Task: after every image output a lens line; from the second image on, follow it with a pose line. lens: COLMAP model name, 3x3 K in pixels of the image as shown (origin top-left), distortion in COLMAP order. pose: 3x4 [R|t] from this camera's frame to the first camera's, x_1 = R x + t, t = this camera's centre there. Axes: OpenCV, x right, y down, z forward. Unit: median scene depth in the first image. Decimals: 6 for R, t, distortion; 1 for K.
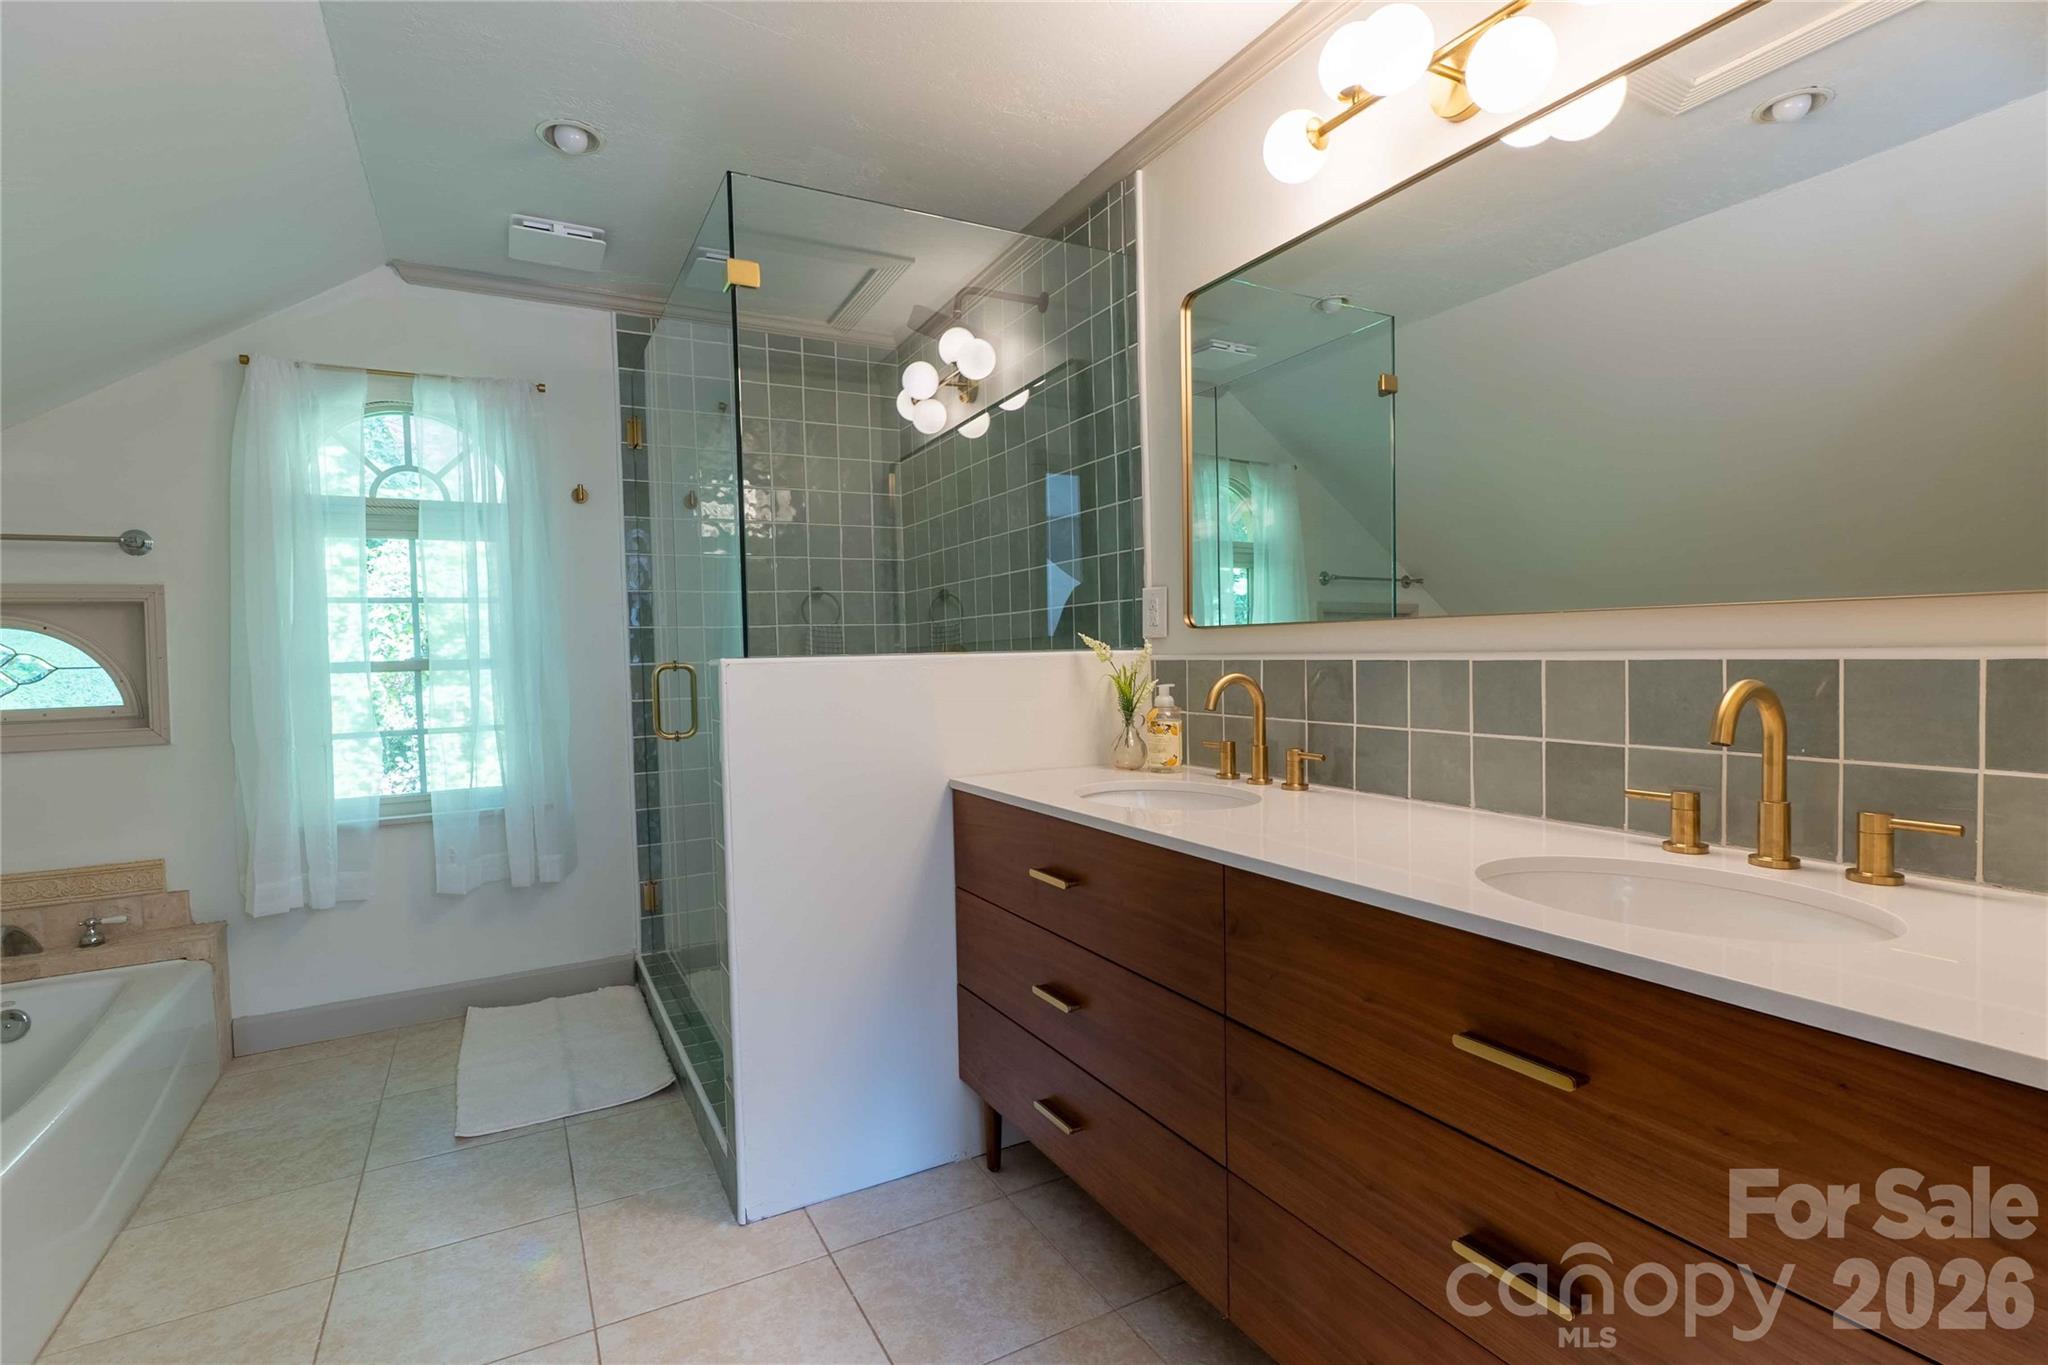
lens RADIAL K [[959.1, 0, 1031.1], [0, 959.1, 693.4], [0, 0, 1]] dist [-0.002011, -0.001078]
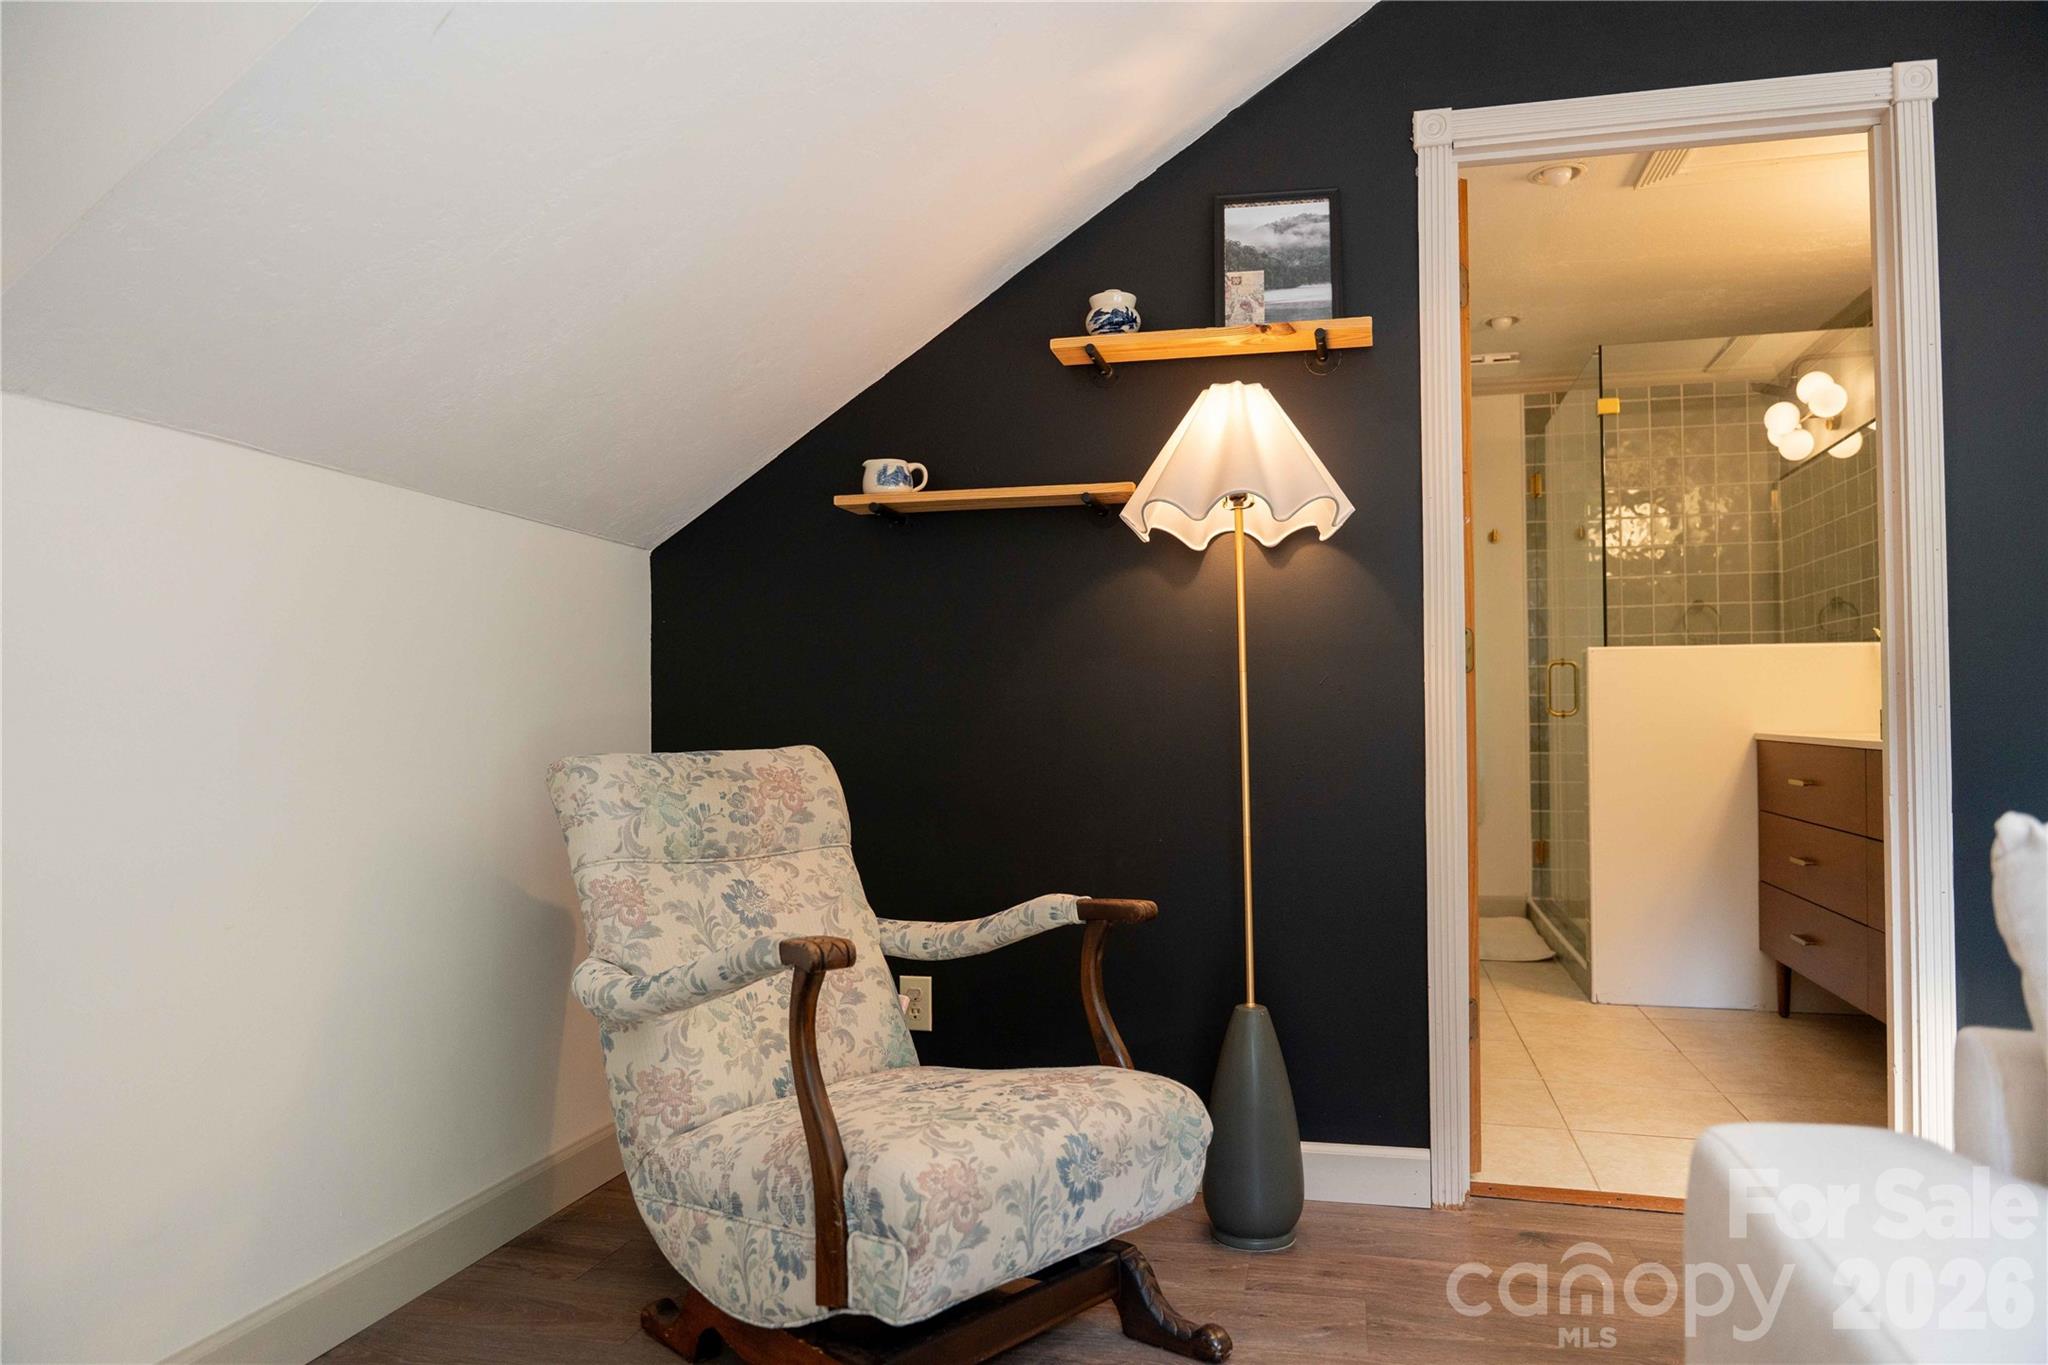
lens RADIAL K [[1333.7, 0, 1036.1], [0, 1333.7, 685.2], [0, 0, 1]] dist [0.001977, -0.002271]
pose [[0.737669, 0.002134, -0.675159, 0.294292], [-0.036535, 0.998656, -0.036761, 0.083508], [0.674173, 0.051784, 0.736756, -0.742665]]
